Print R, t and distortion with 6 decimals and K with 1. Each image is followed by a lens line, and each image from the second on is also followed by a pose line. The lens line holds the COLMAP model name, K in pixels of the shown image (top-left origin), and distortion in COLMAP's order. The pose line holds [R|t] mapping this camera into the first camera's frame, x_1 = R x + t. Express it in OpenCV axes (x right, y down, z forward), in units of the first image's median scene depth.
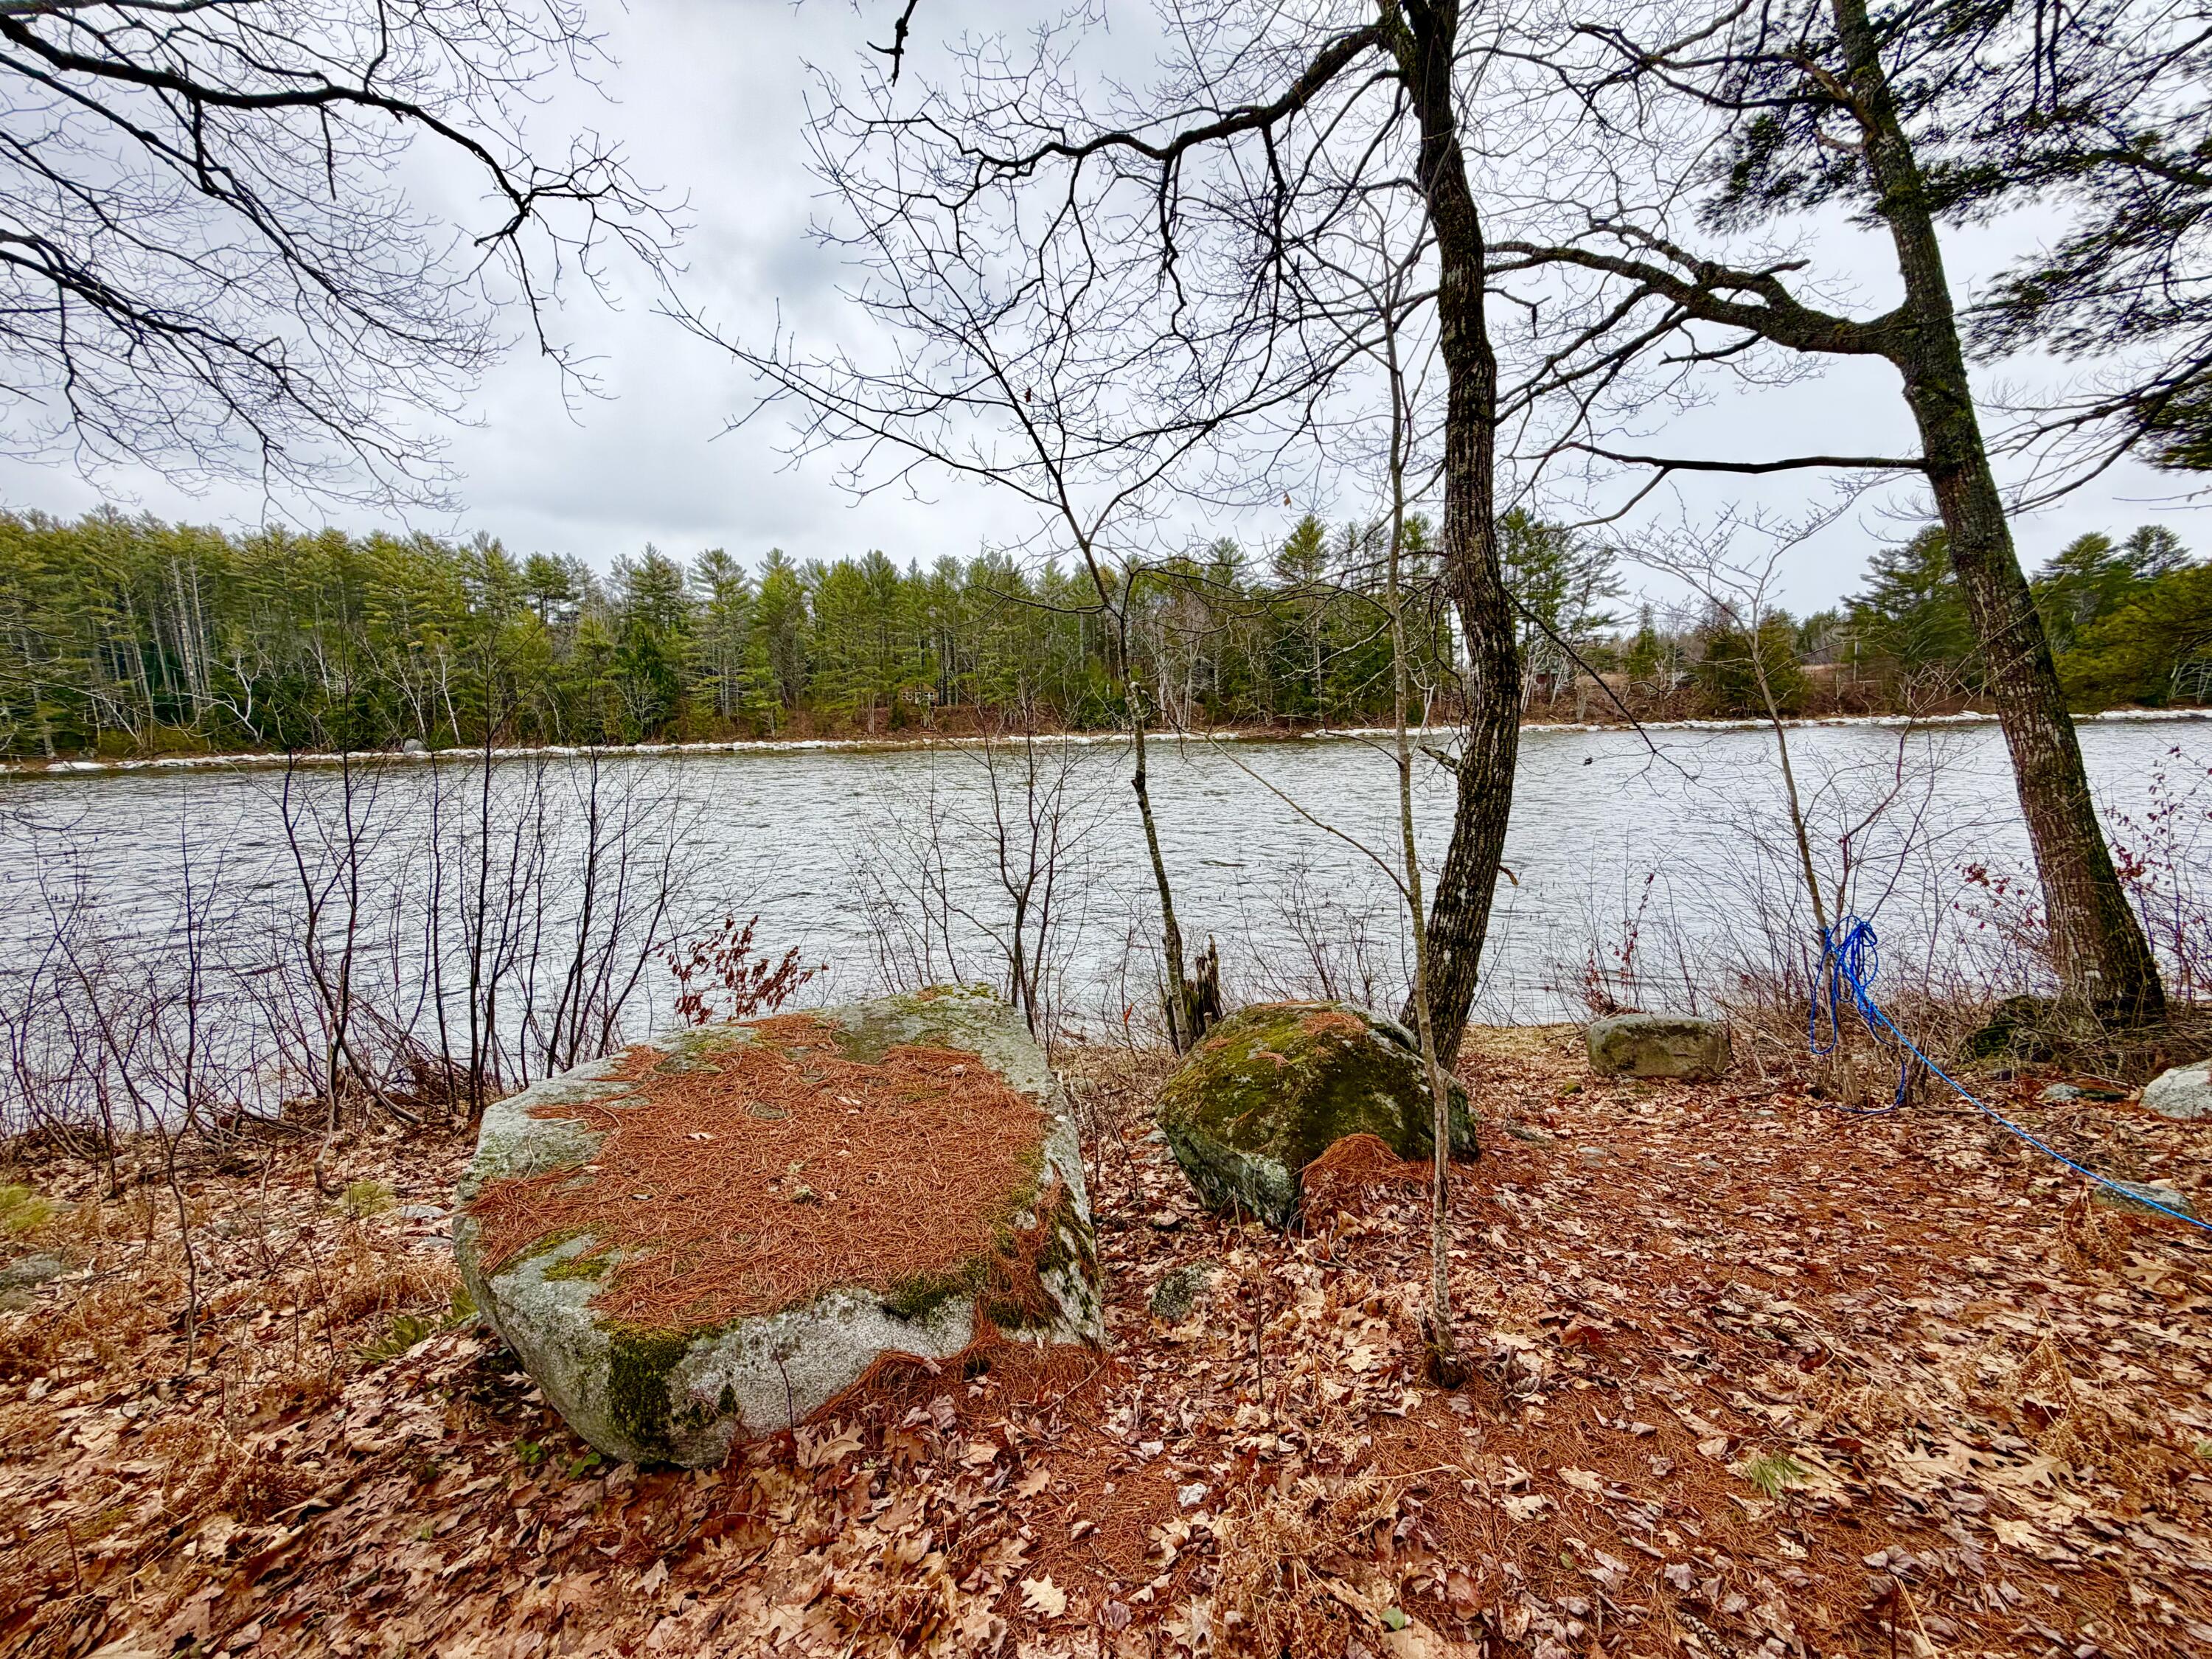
lens RADIAL K [[874.5, 0, 1093.7], [0, 874.5, 826.9], [0, 0, 1]] dist [-0.001585, 0.000152]
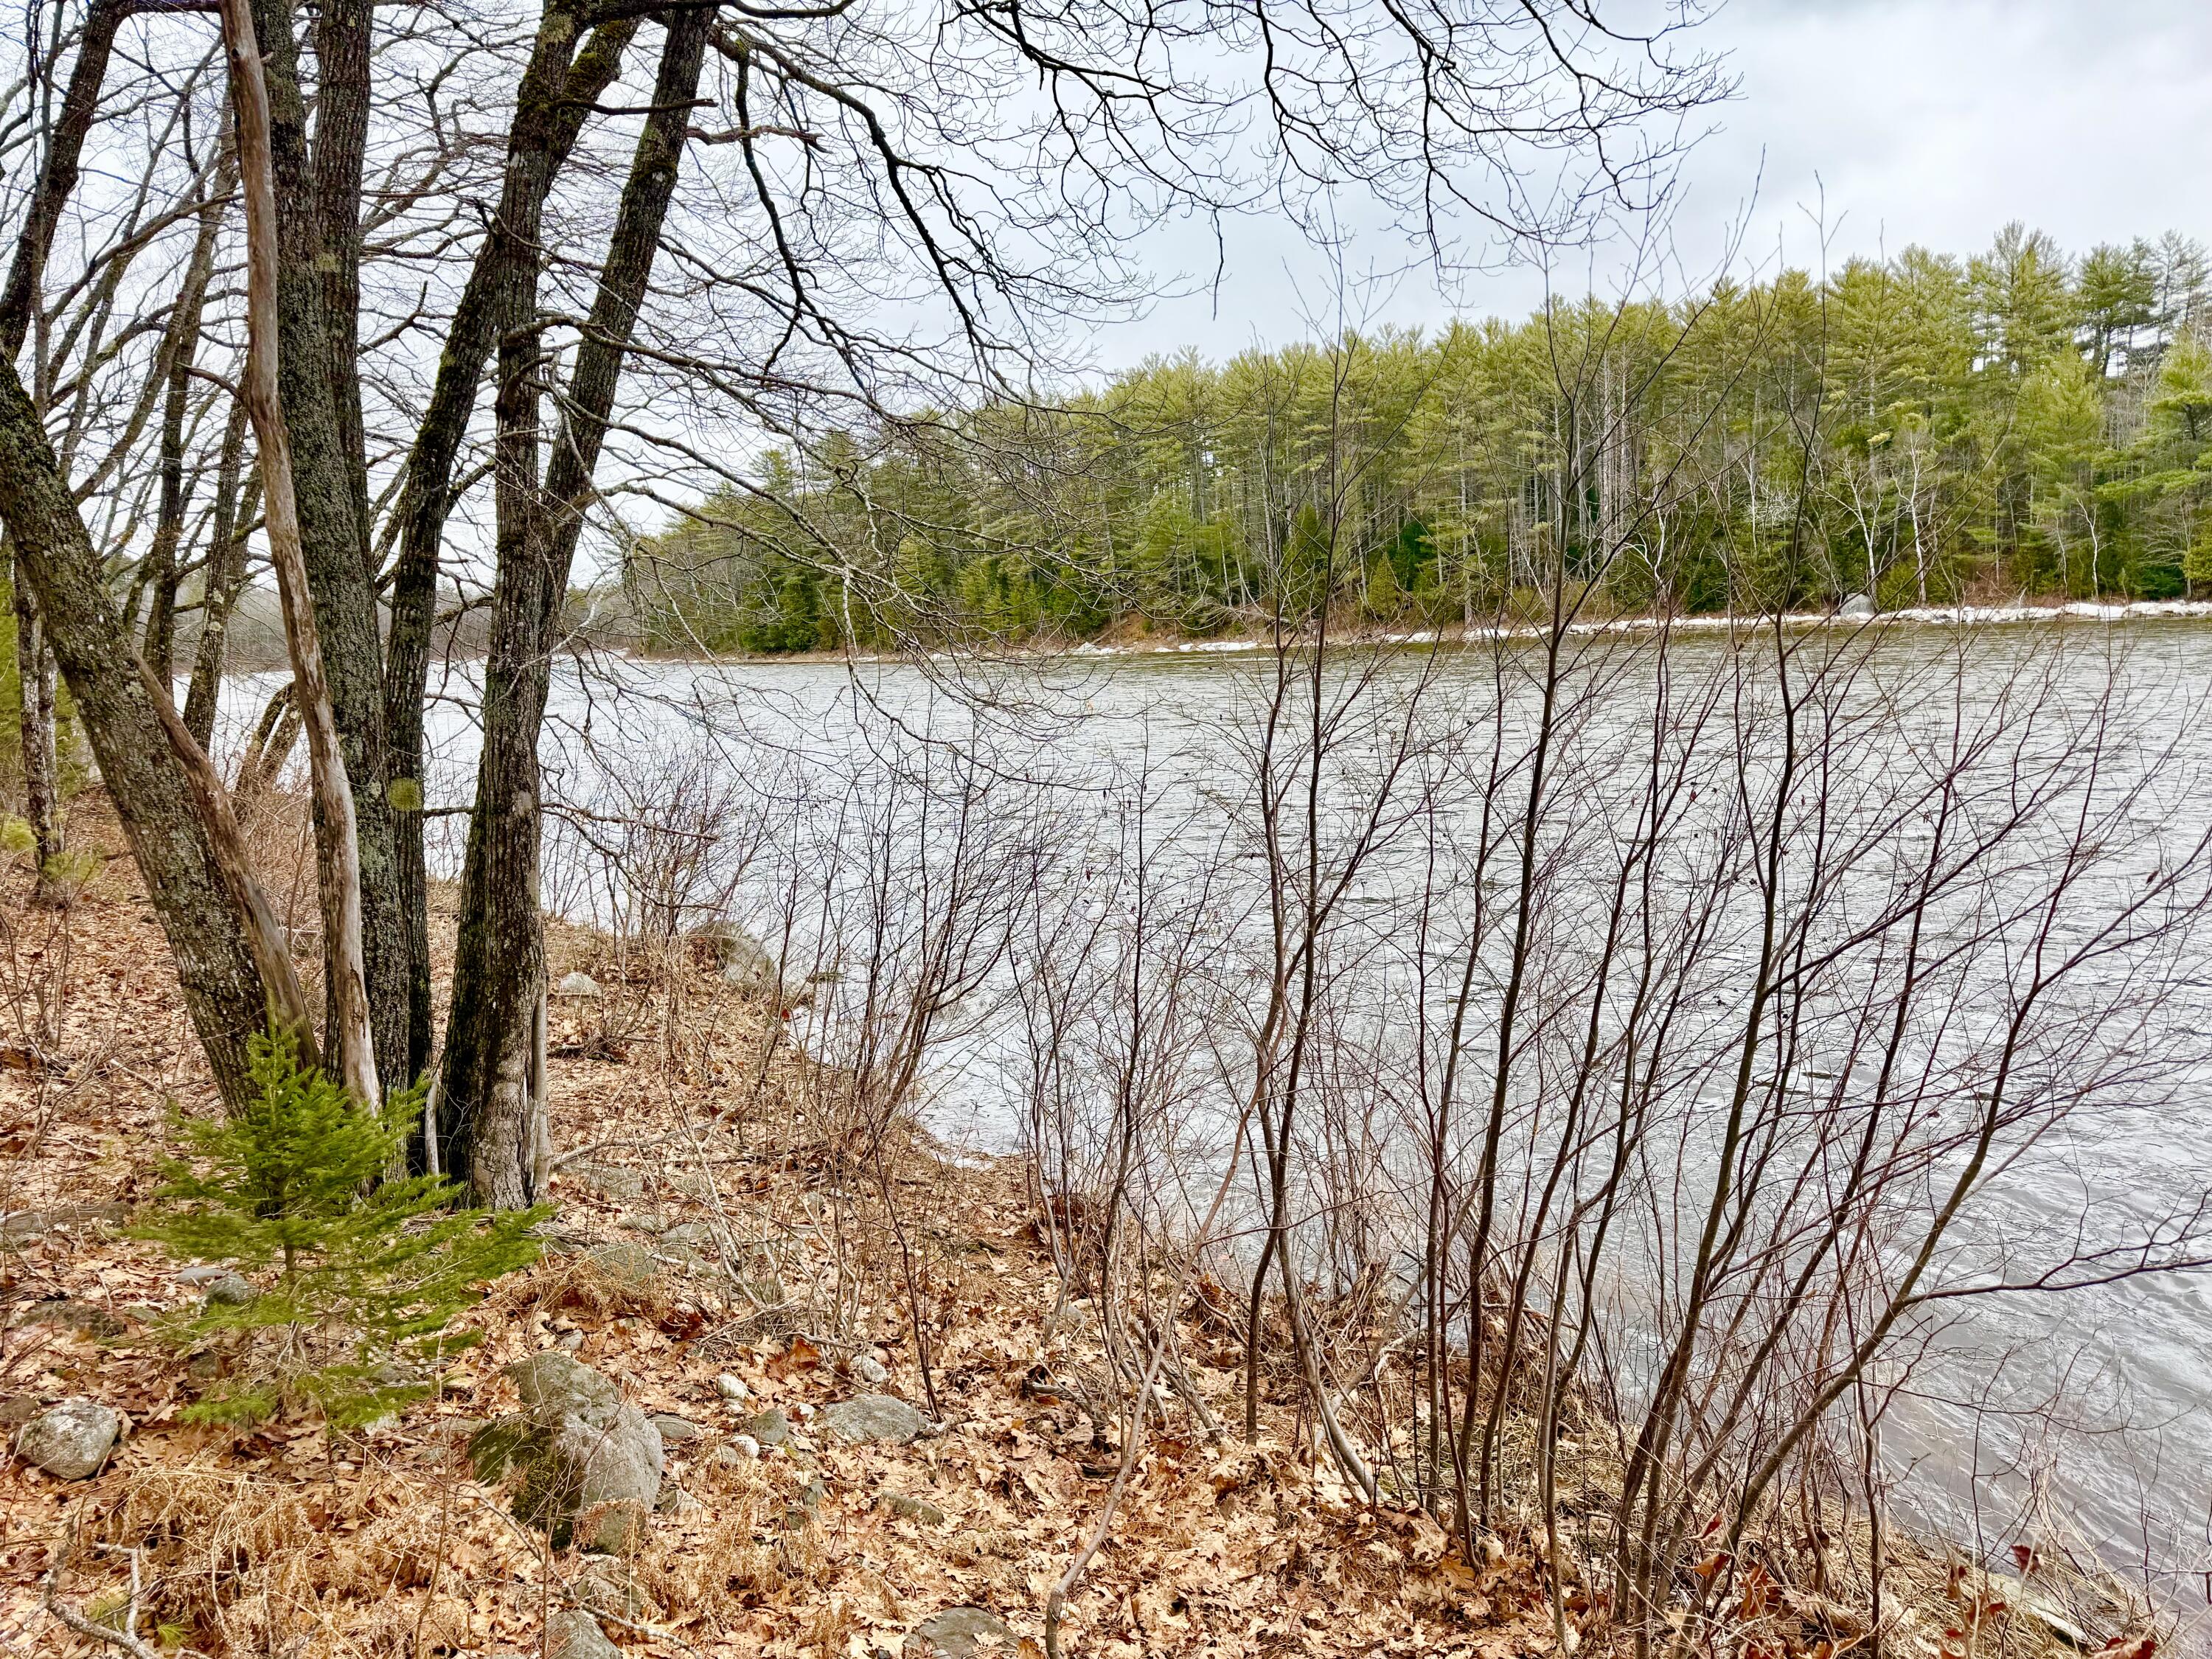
lens RADIAL K [[1556.3, 0, 1117.3], [0, 1556.3, 845.4], [0, 0, 1]] dist [-0.008002, -0.001122]
pose [[0.440793, 0.128250, -0.888399, -0.174688], [-0.072793, 0.991588, 0.107029, -0.064109], [0.894652, 0.017492, 0.446421, 0.908009]]
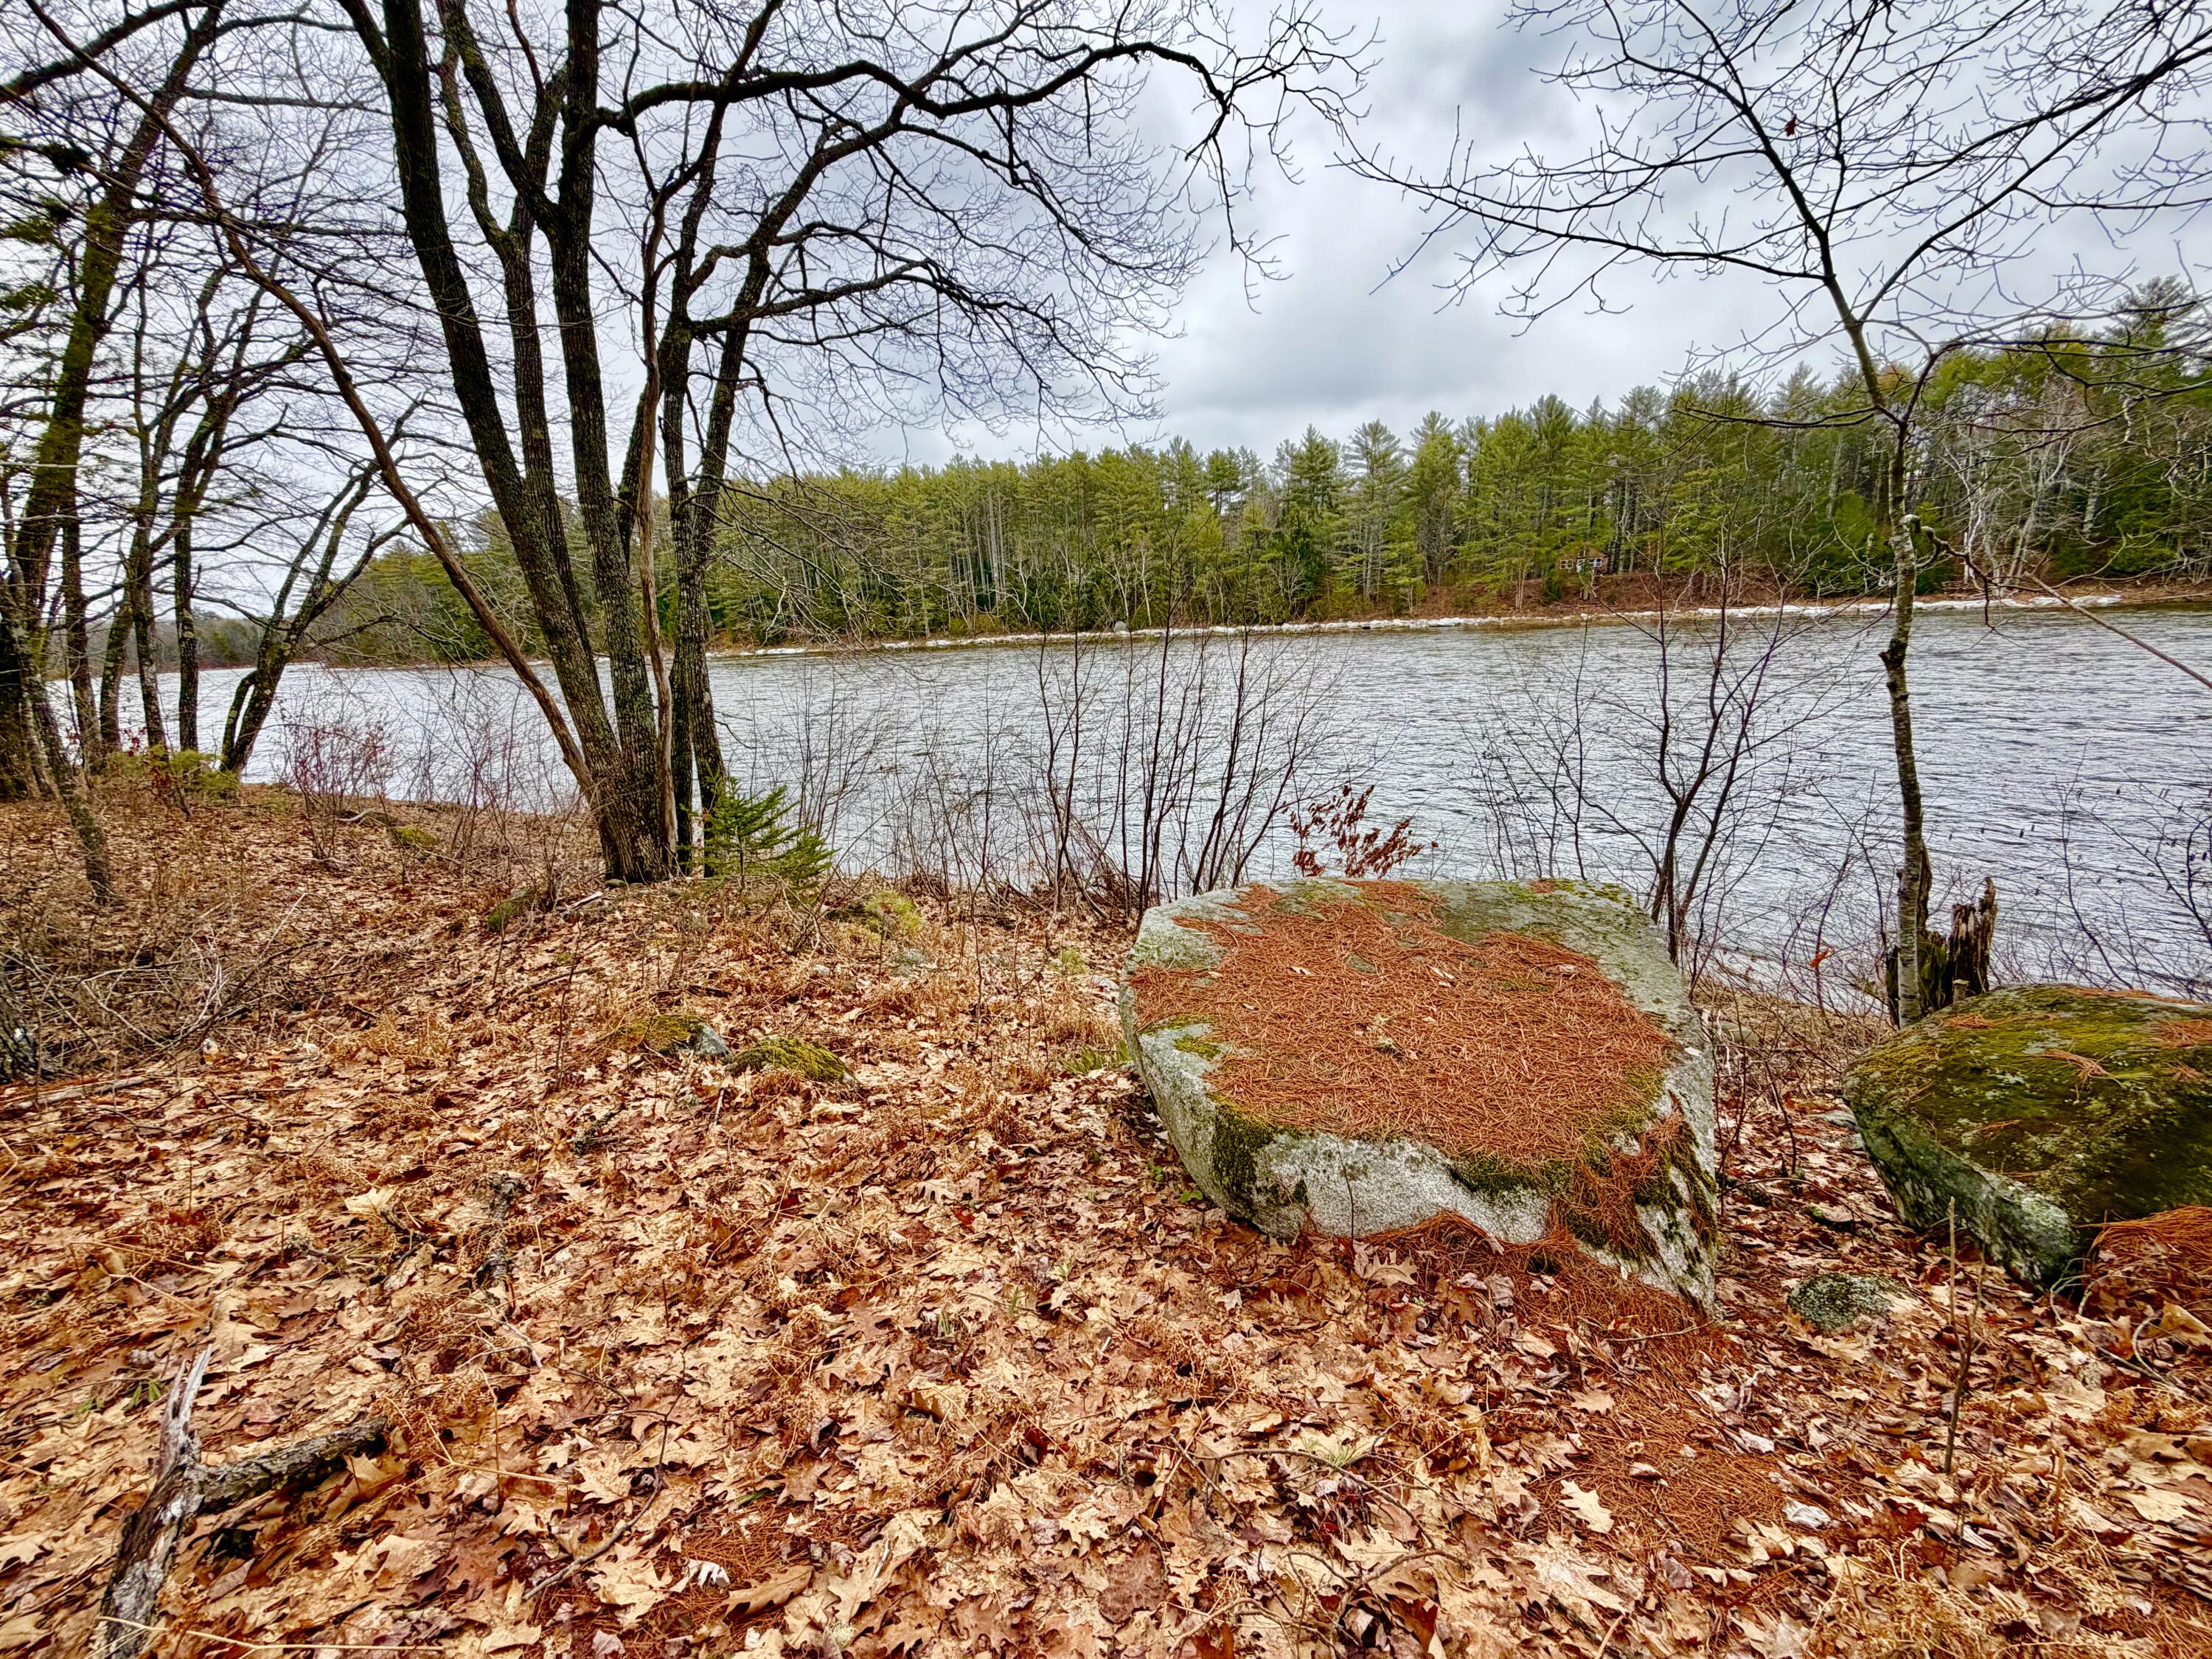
lens RADIAL K [[874.5, 0, 1095.5], [0, 874.5, 825.7], [0, 0, 1]] dist [-0.001585, 0.000152]
pose [[0.773120, 0.133246, -0.620105, 0.006332], [-0.049168, 0.987333, 0.150853, 0.010208], [0.632351, -0.086138, 0.769878, -0.001478]]
